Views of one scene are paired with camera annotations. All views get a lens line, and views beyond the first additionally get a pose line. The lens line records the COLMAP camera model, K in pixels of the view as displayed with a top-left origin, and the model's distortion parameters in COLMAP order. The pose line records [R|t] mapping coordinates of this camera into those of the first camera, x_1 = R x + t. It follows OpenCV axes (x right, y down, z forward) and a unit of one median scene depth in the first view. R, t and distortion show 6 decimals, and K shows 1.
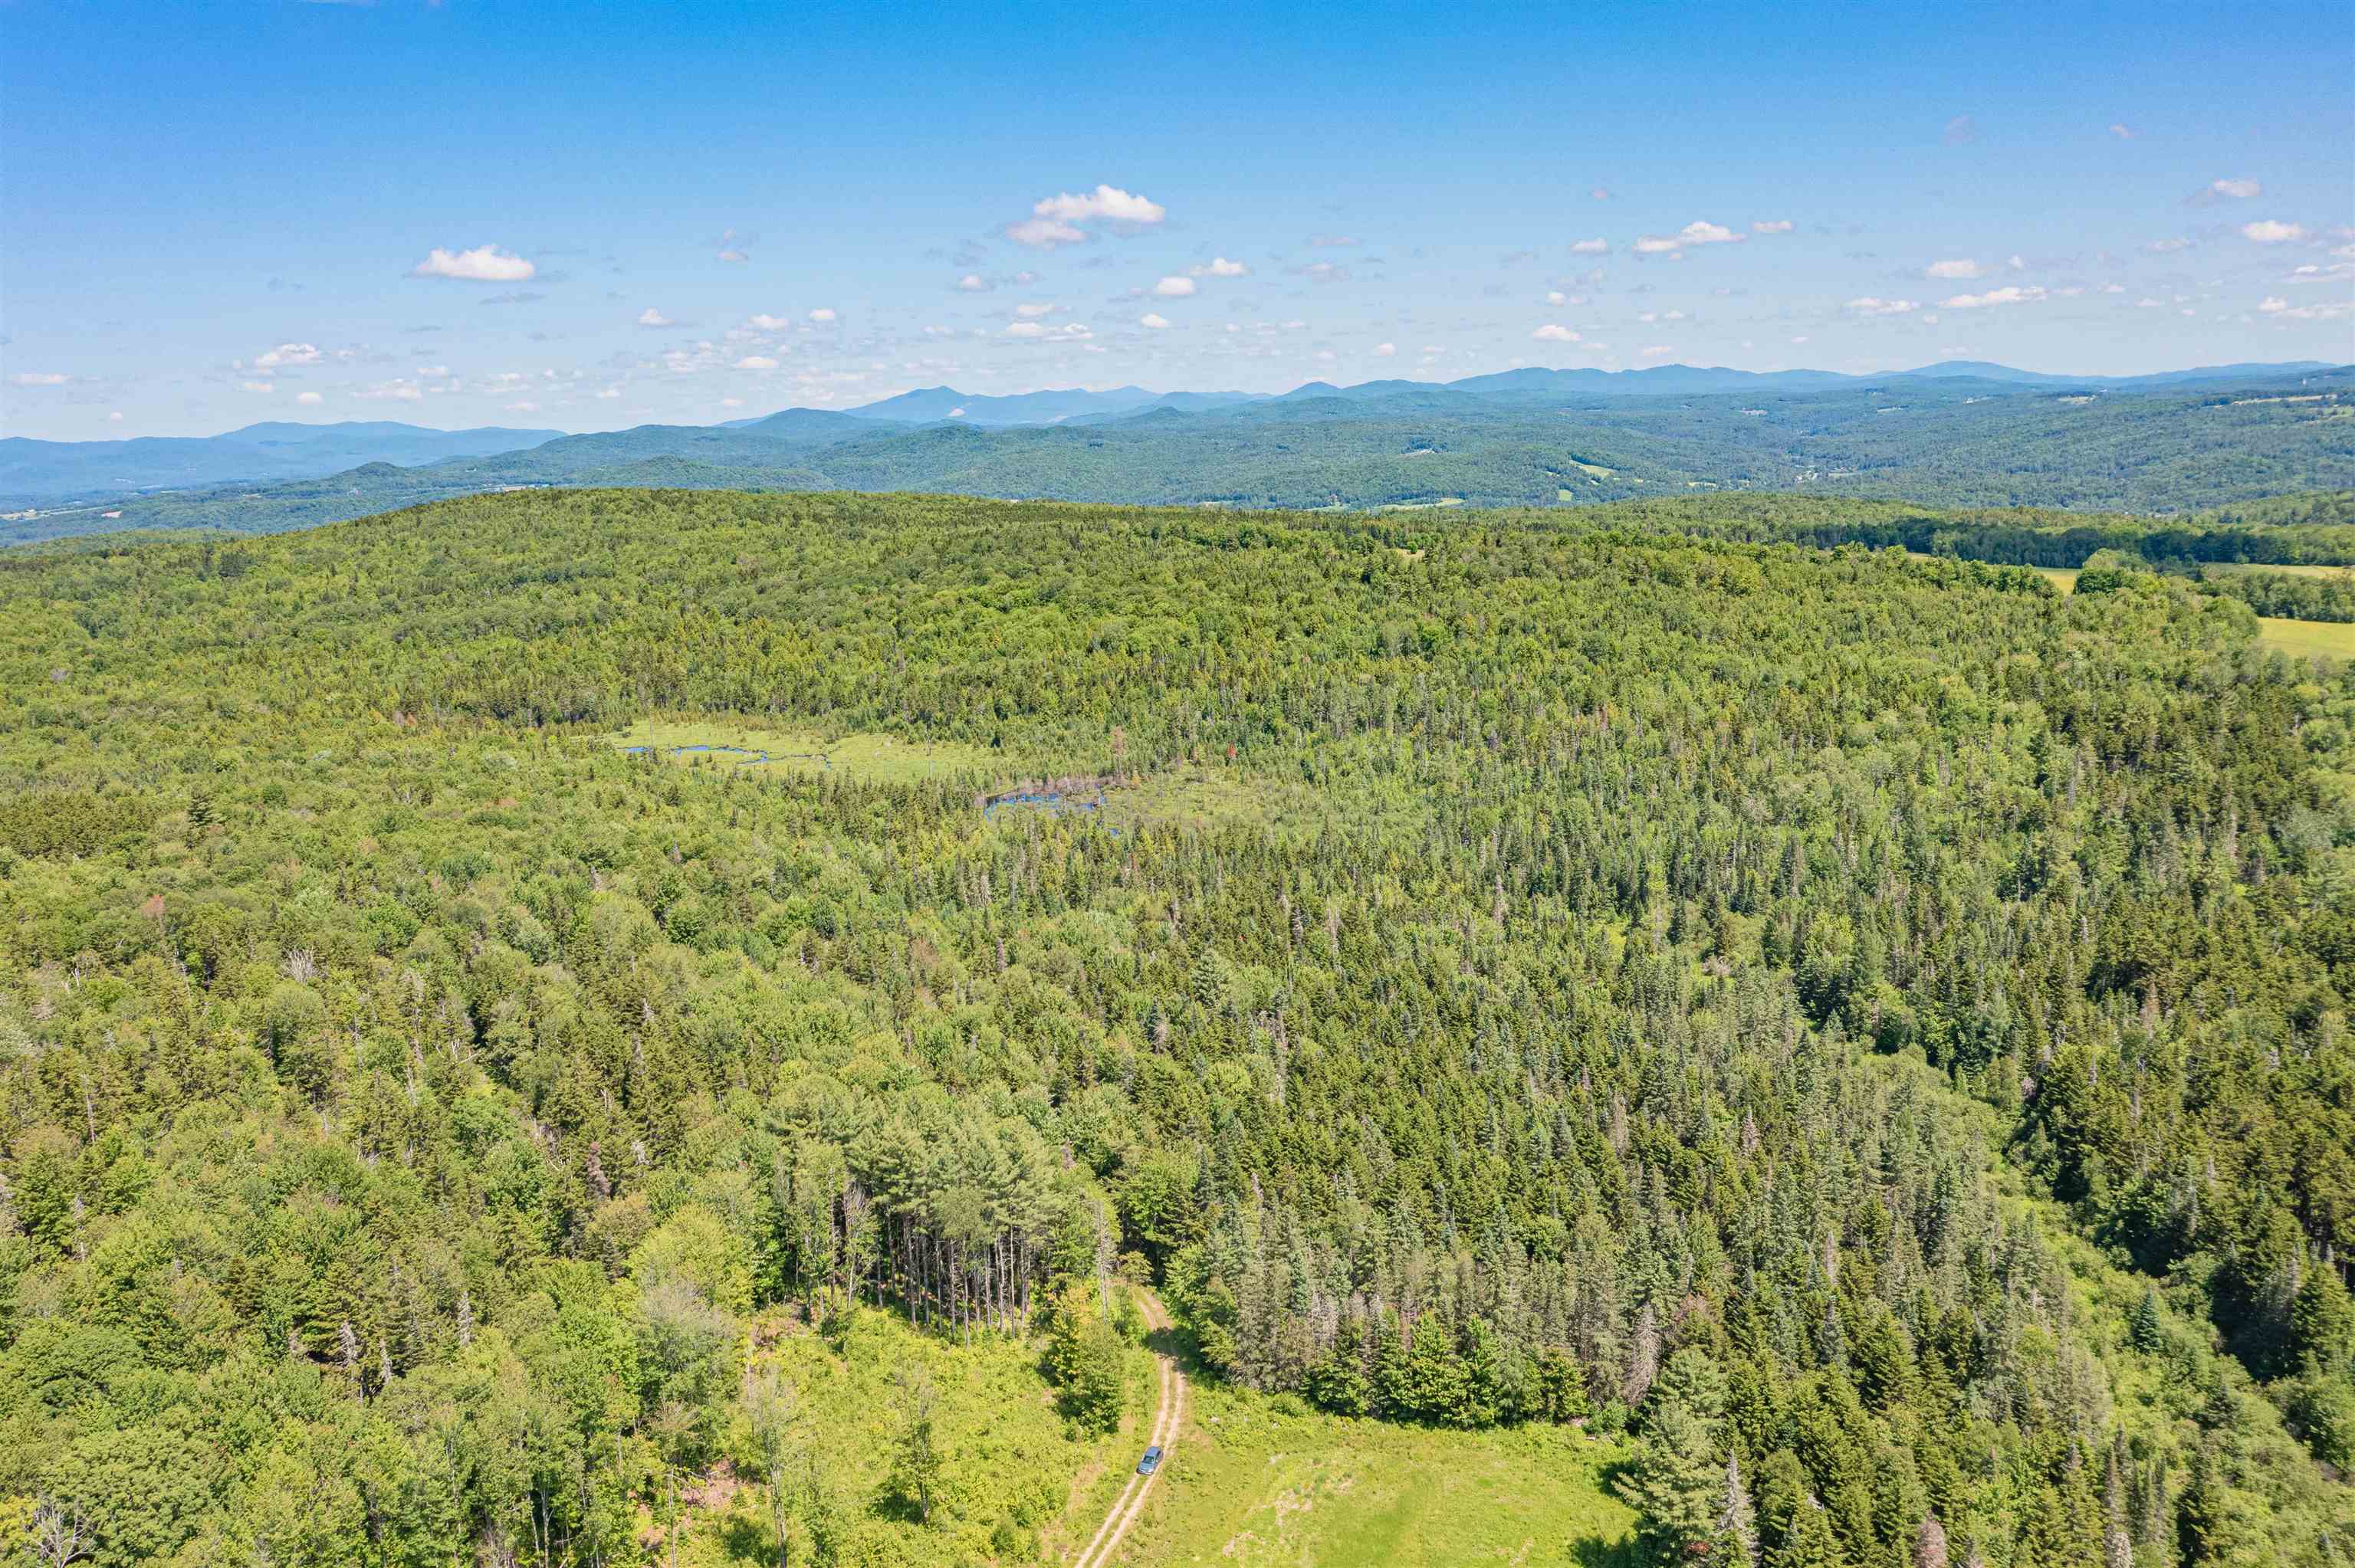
lens RADIAL K [[1861.5, 0, 1183.3], [0, 1861.5, 793.3], [0, 0, 1]] dist [-0.011124, 0.003794]
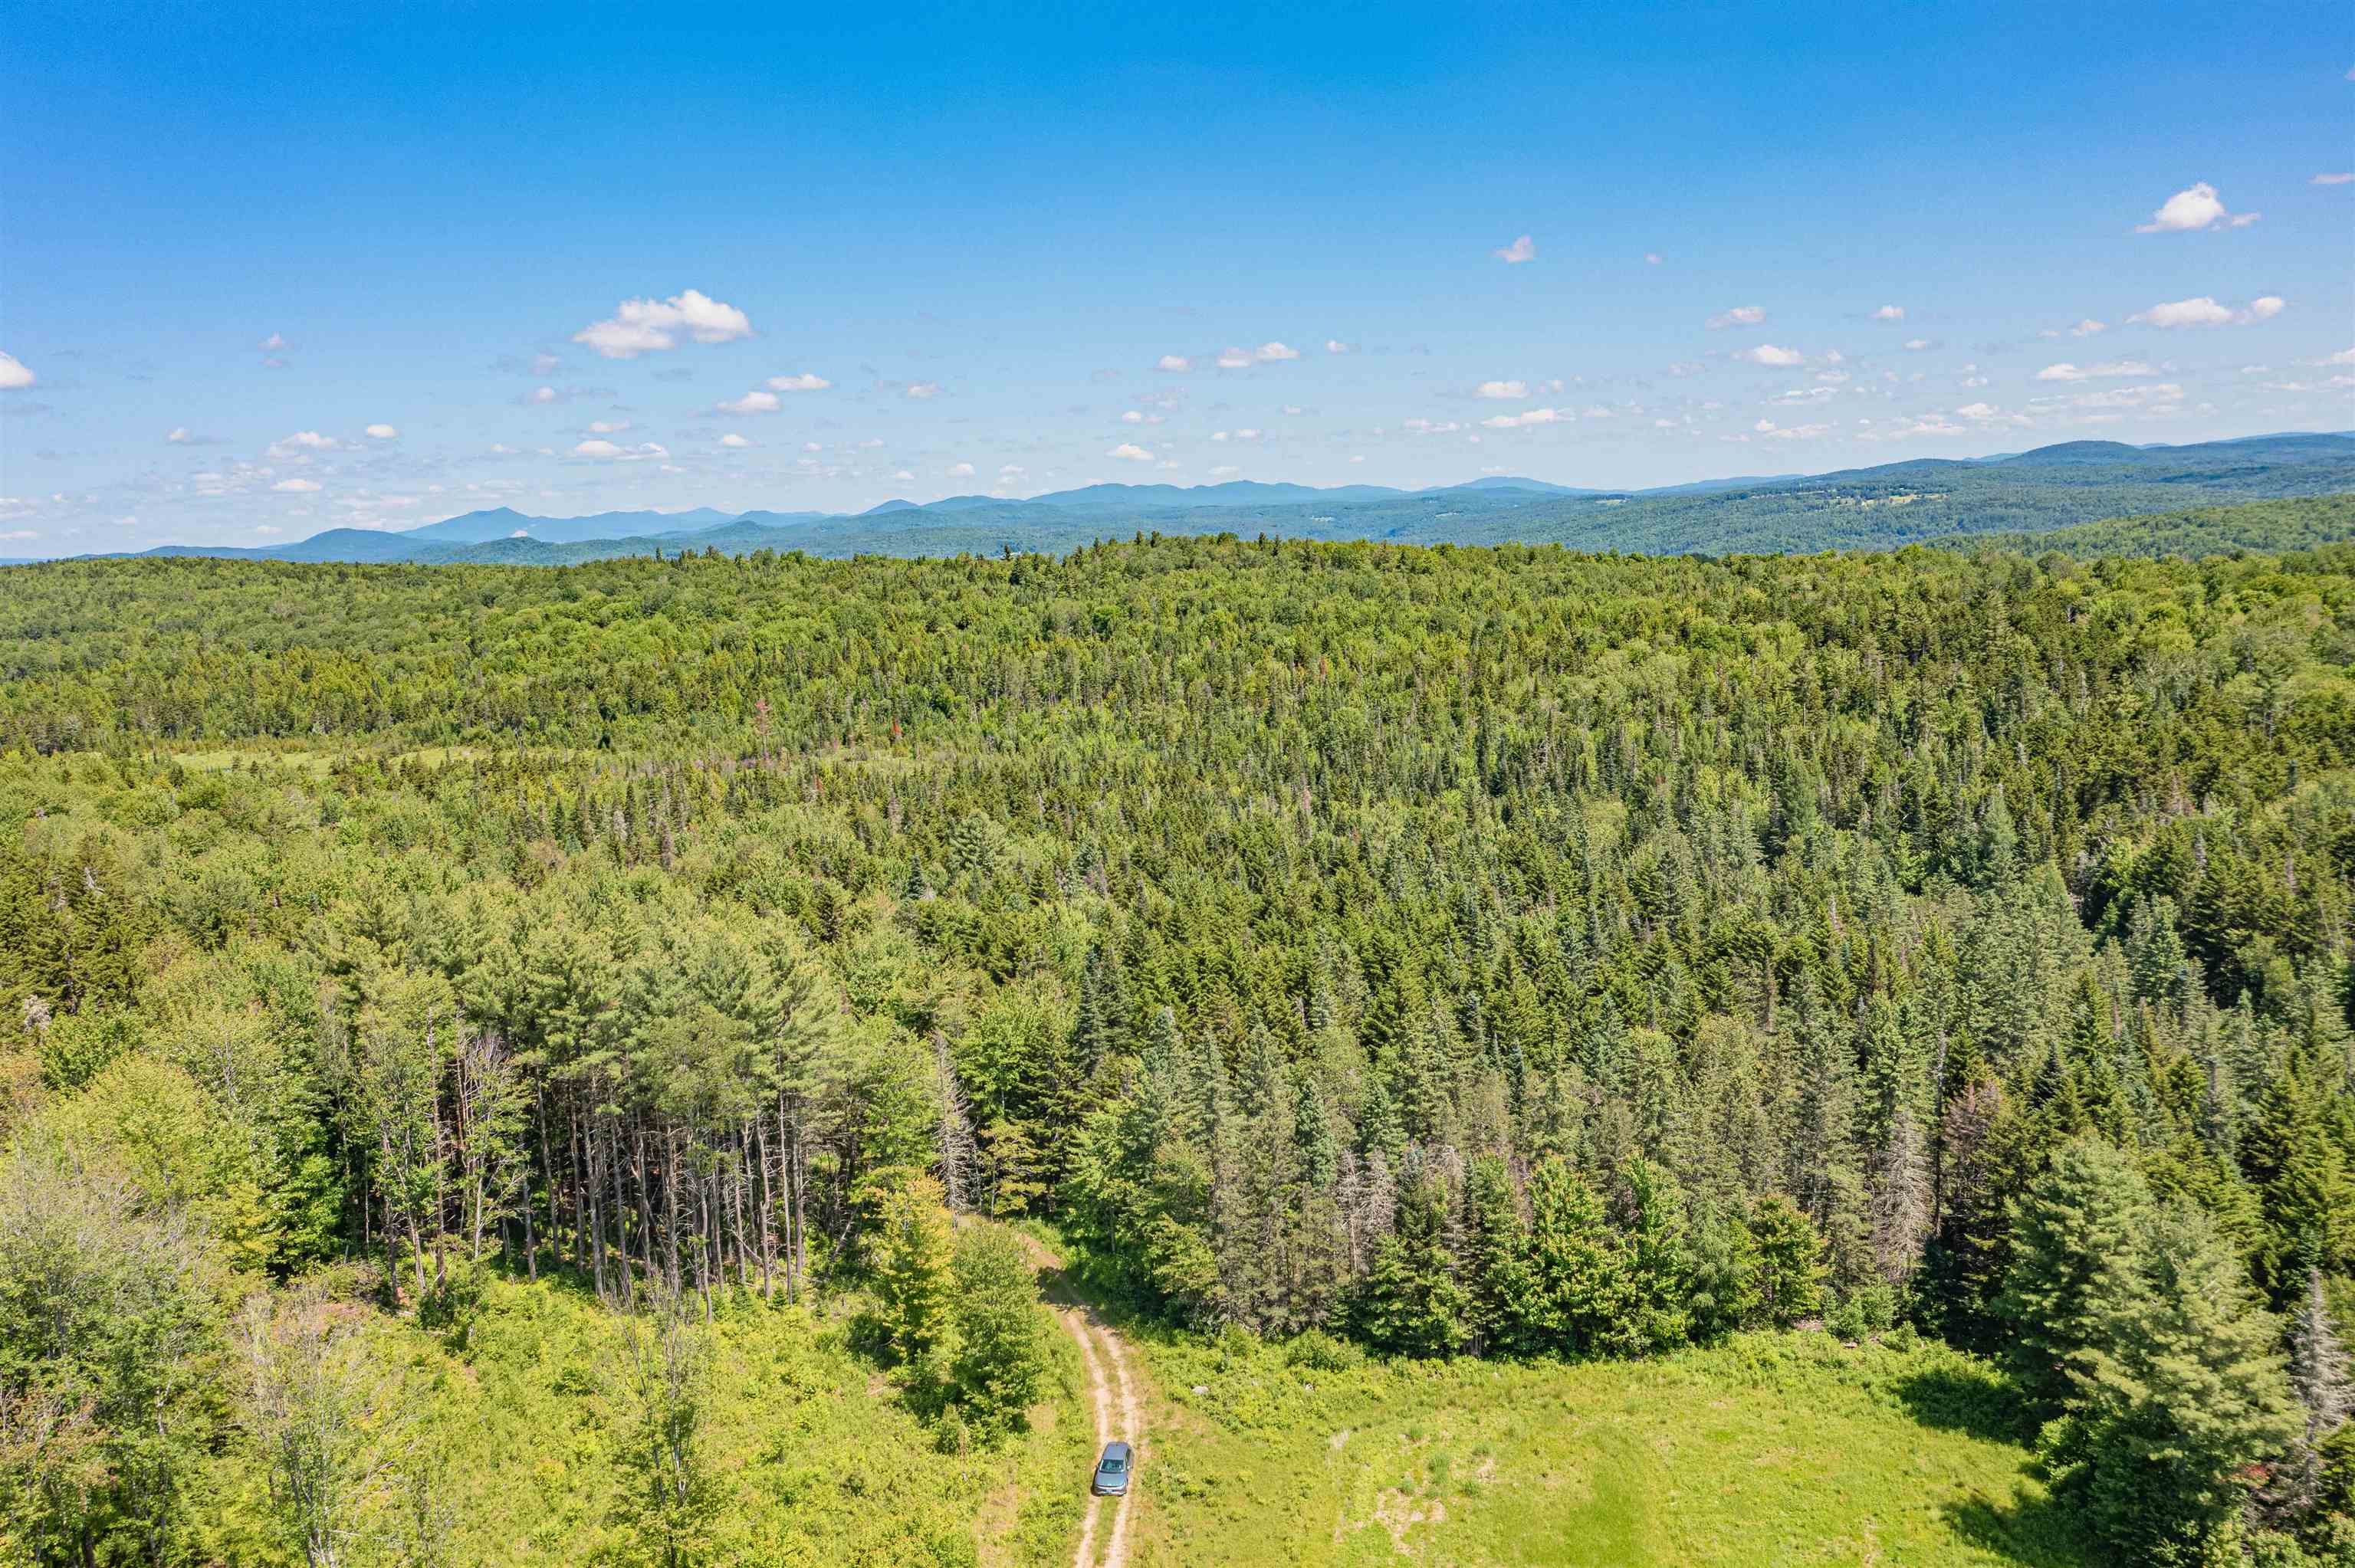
lens RADIAL K [[1861.5, 0, 1172.1], [0, 1861.5, 775.8], [0, 0, 1]] dist [-0.011124, 0.003794]
pose [[0.976468, -0.040307, 0.211861, -0.092005], [0.055951, 0.996090, -0.068370, 0.182820], [-0.208277, 0.078615, 0.974905, 0.430688]]
